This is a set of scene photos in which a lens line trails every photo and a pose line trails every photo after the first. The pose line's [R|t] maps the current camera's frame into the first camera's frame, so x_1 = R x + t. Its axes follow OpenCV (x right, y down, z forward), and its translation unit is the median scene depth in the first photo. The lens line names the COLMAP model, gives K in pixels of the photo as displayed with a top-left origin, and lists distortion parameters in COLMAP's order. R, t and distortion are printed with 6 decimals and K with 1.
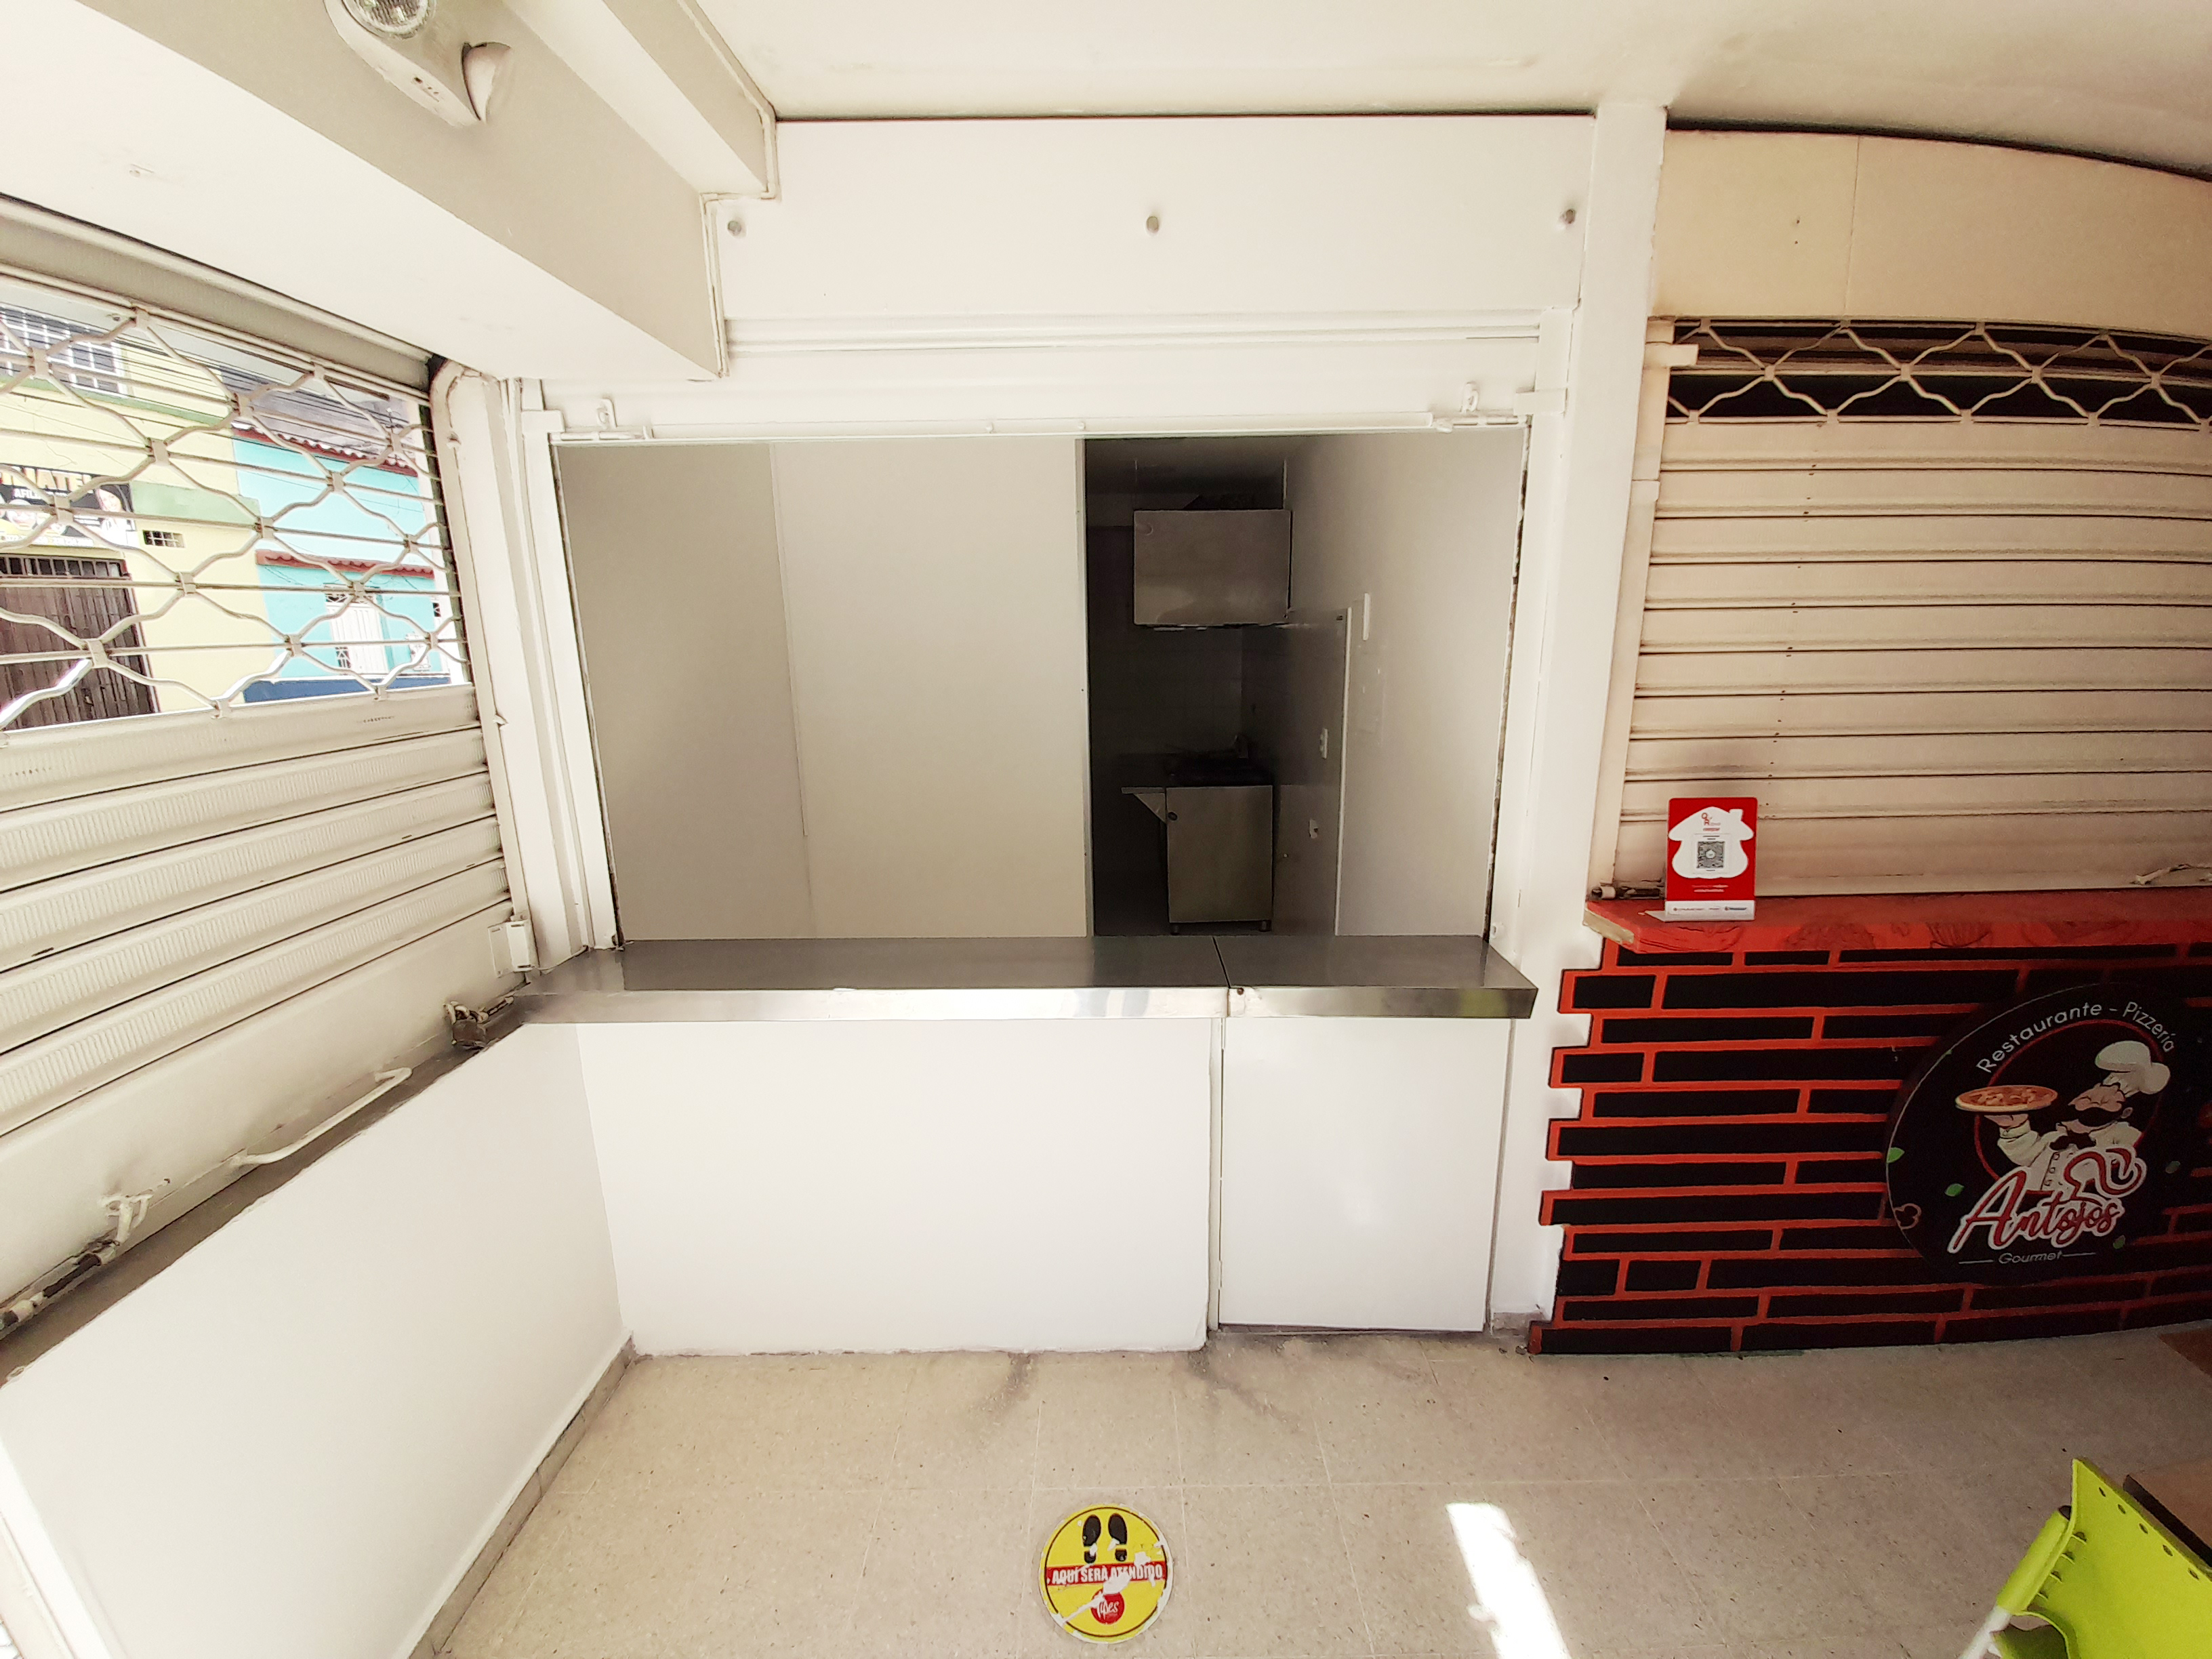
lens RADIAL K [[876.8, 0, 1115.7], [0, 876.8, 825.9], [0, 0, 1]] dist [-0.001007, 0.000056]
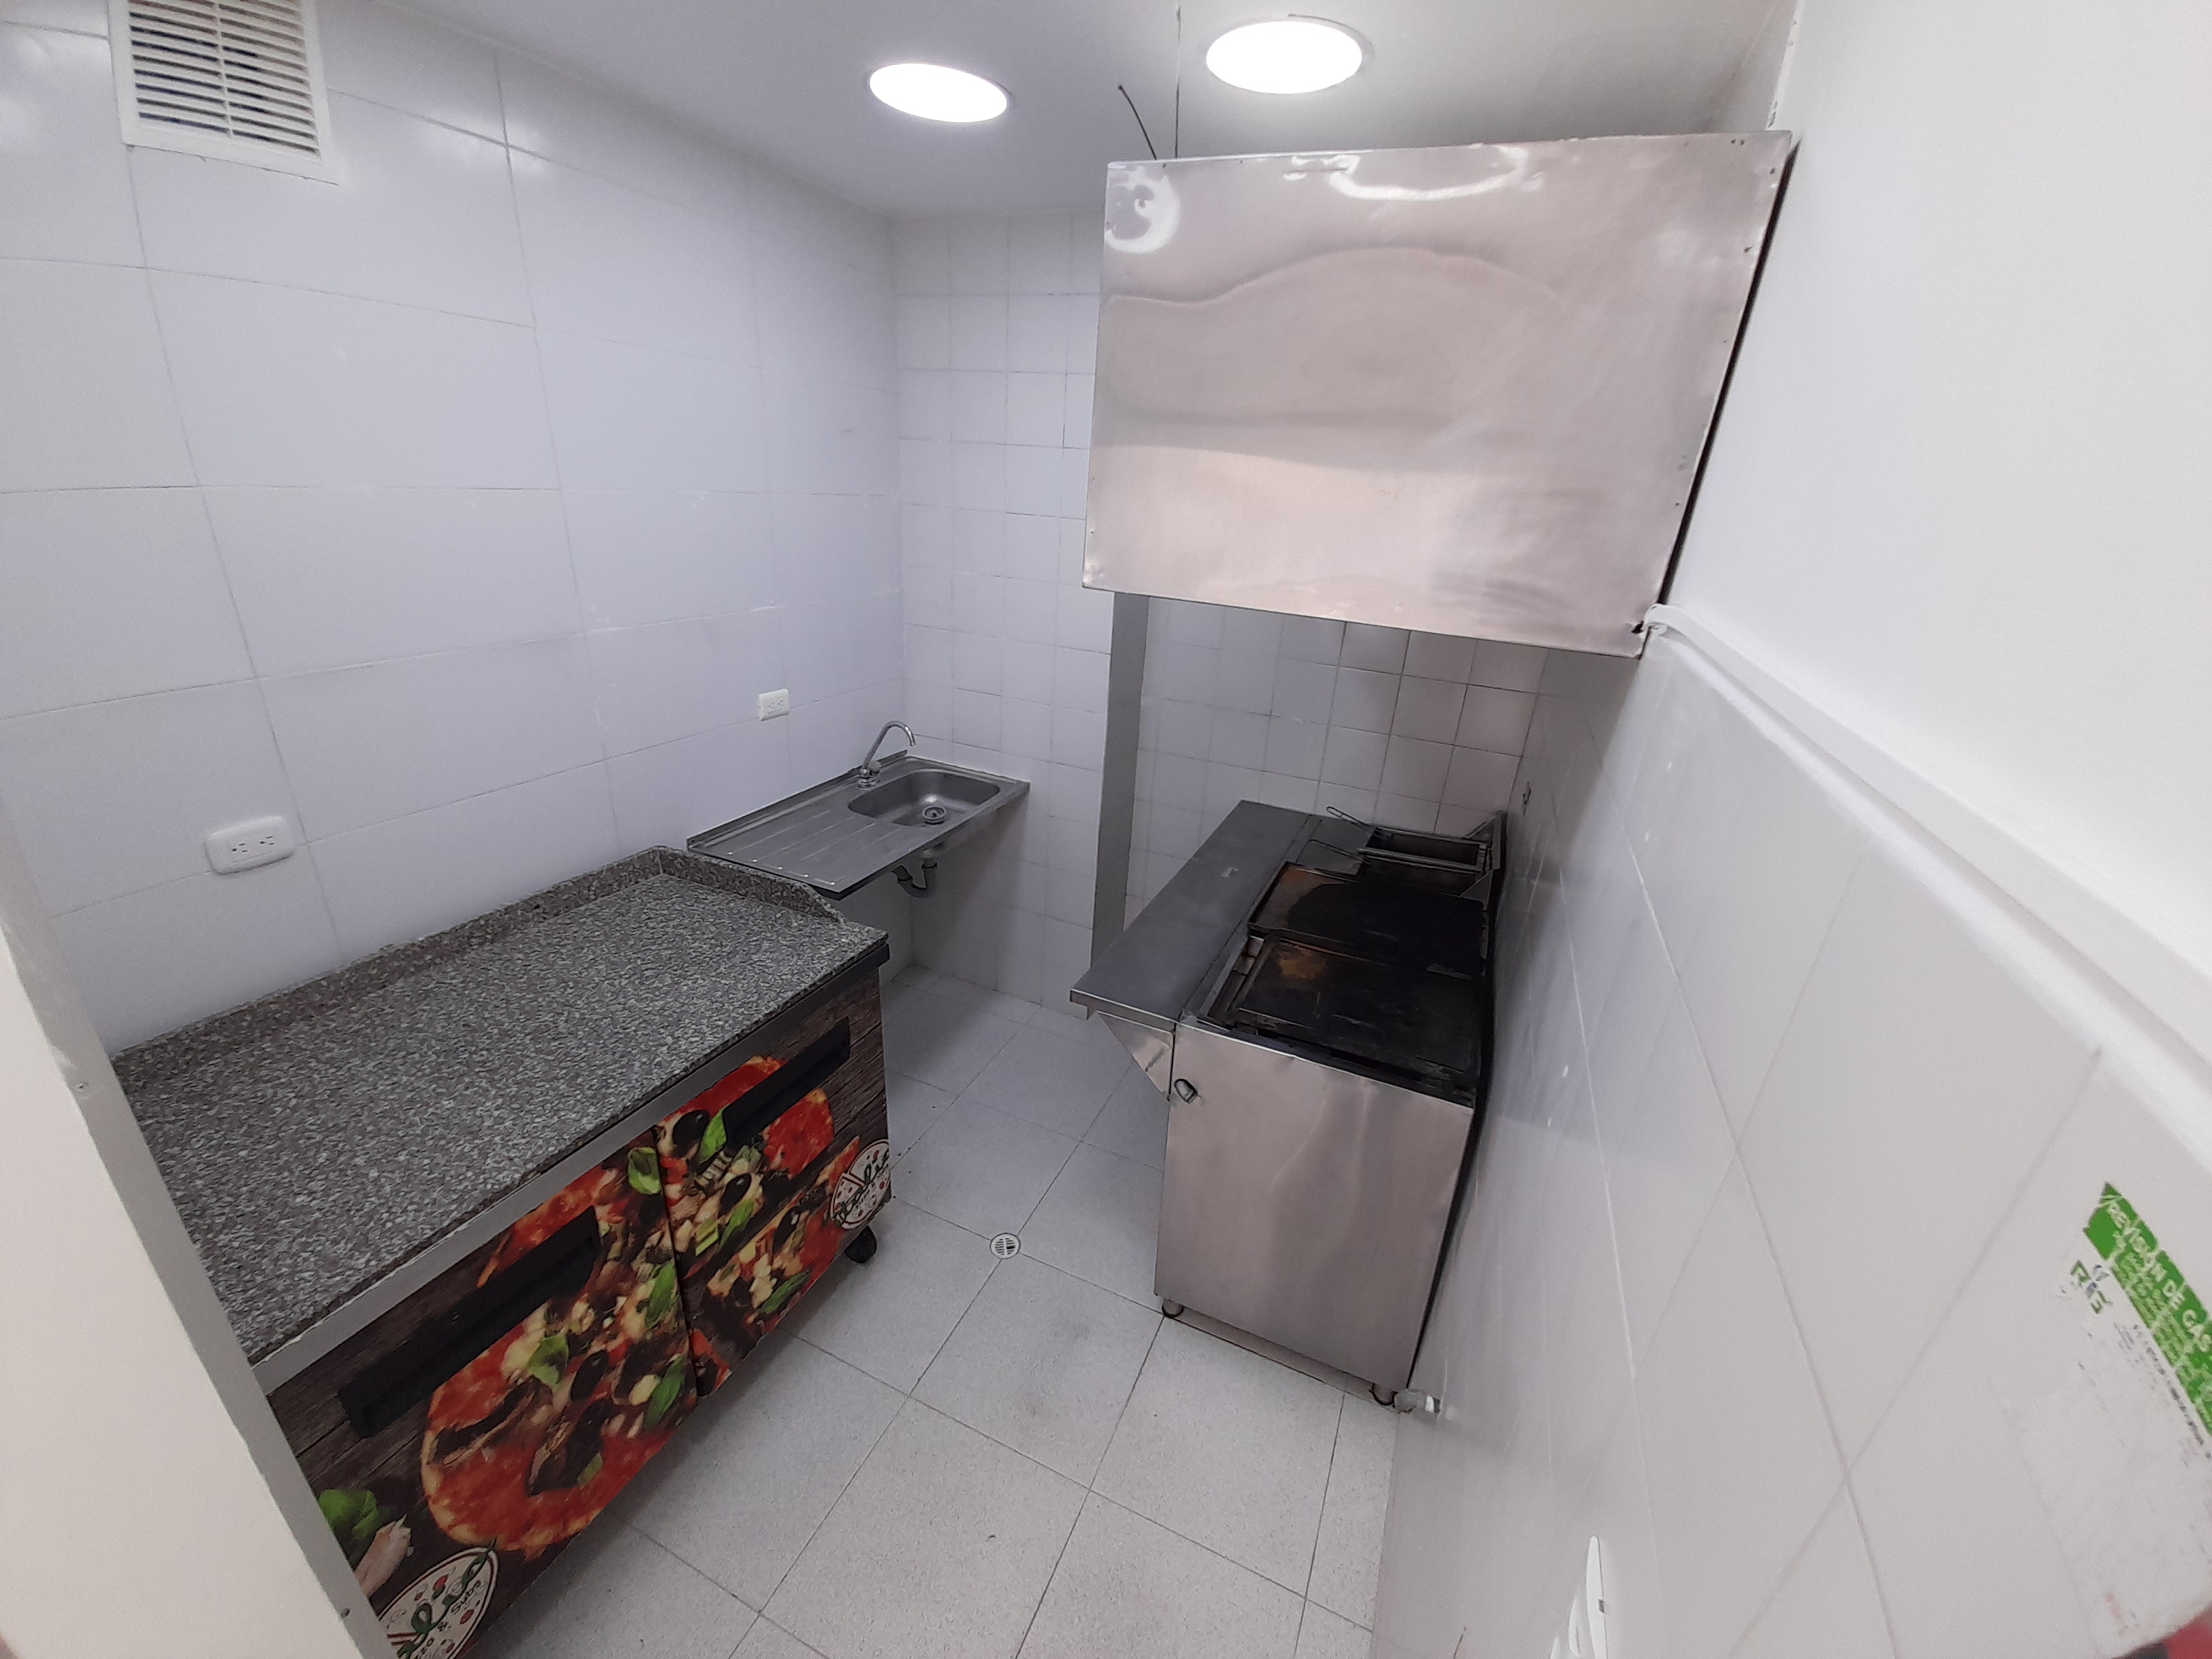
lens RADIAL K [[876.8, 0, 1115.7], [0, 876.8, 825.9], [0, 0, 1]] dist [-0.001007, 0.000056]
pose [[0.918979, 0.217511, -0.328886, 0.144559], [-0.163720, 0.969278, 0.183567, -0.197475], [0.358710, -0.114849, 0.926357, 0.668172]]
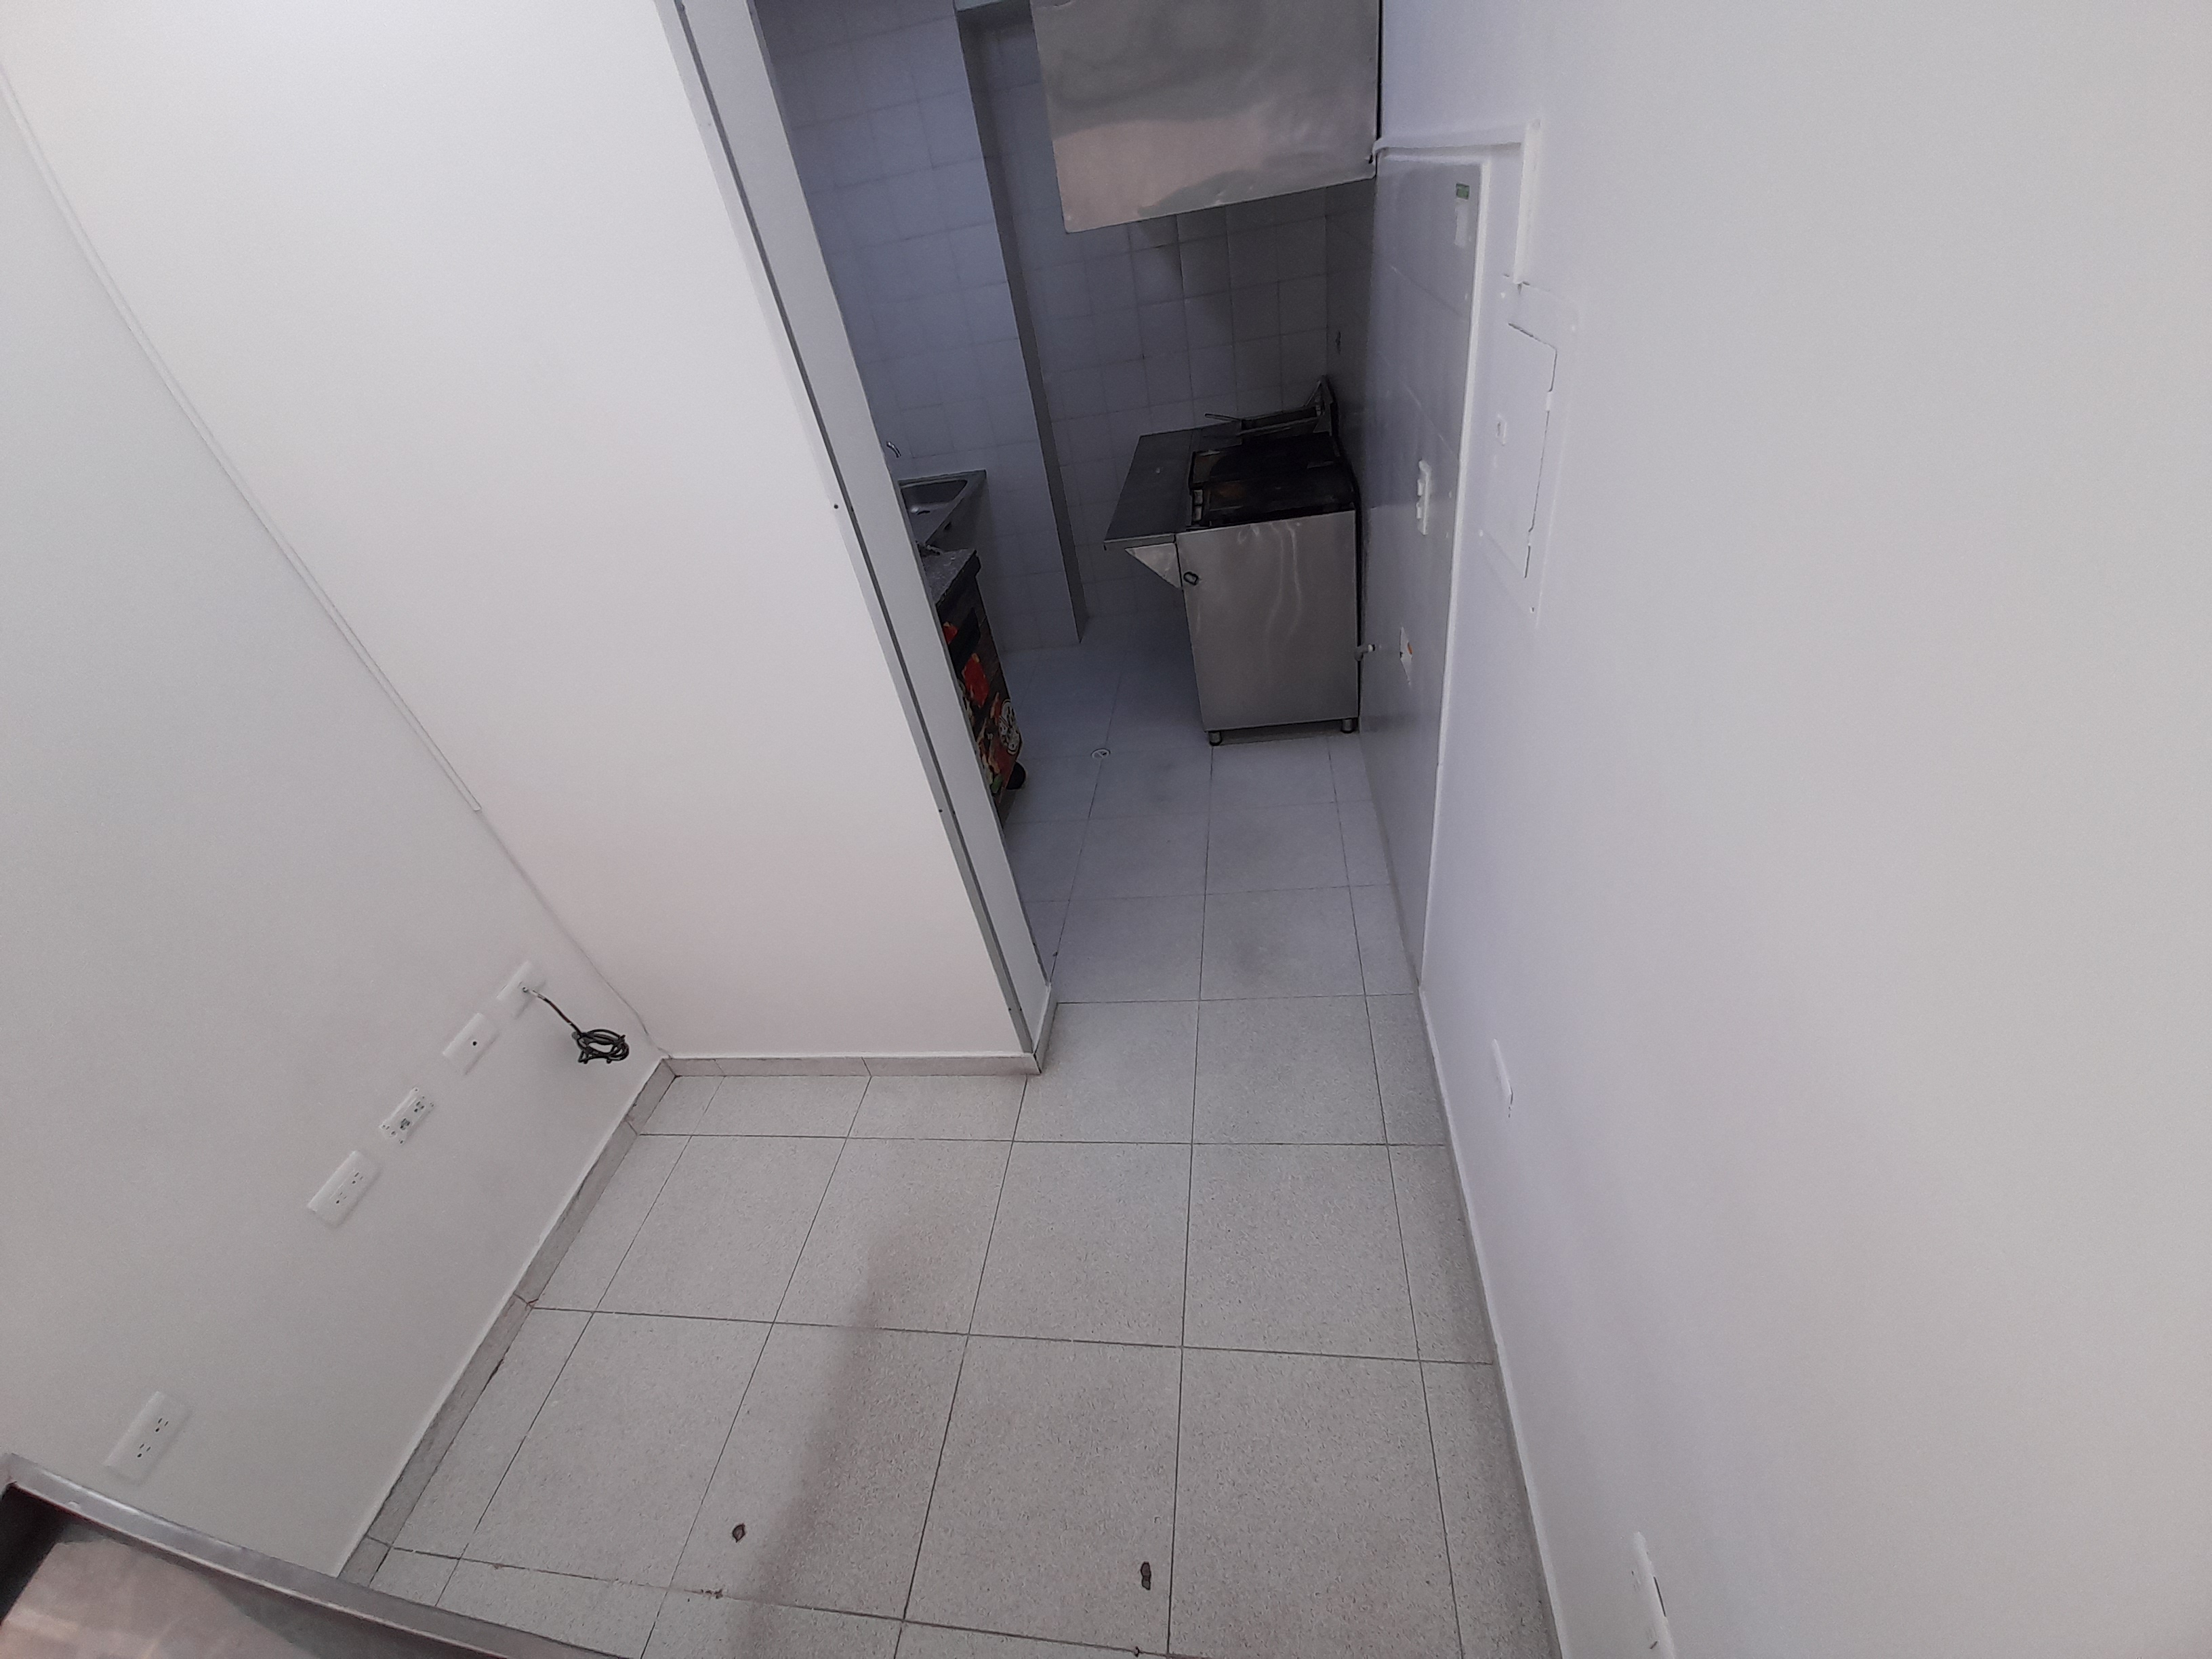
lens RADIAL K [[876.8, 0, 1115.7], [0, 876.8, 825.9], [0, 0, 1]] dist [-0.001007, 0.000056]
pose [[0.984420, -0.052063, -0.167951, 0.112246], [0.116726, 0.907835, 0.402755, -0.112497], [0.131503, -0.416084, 0.899767, 0.371801]]
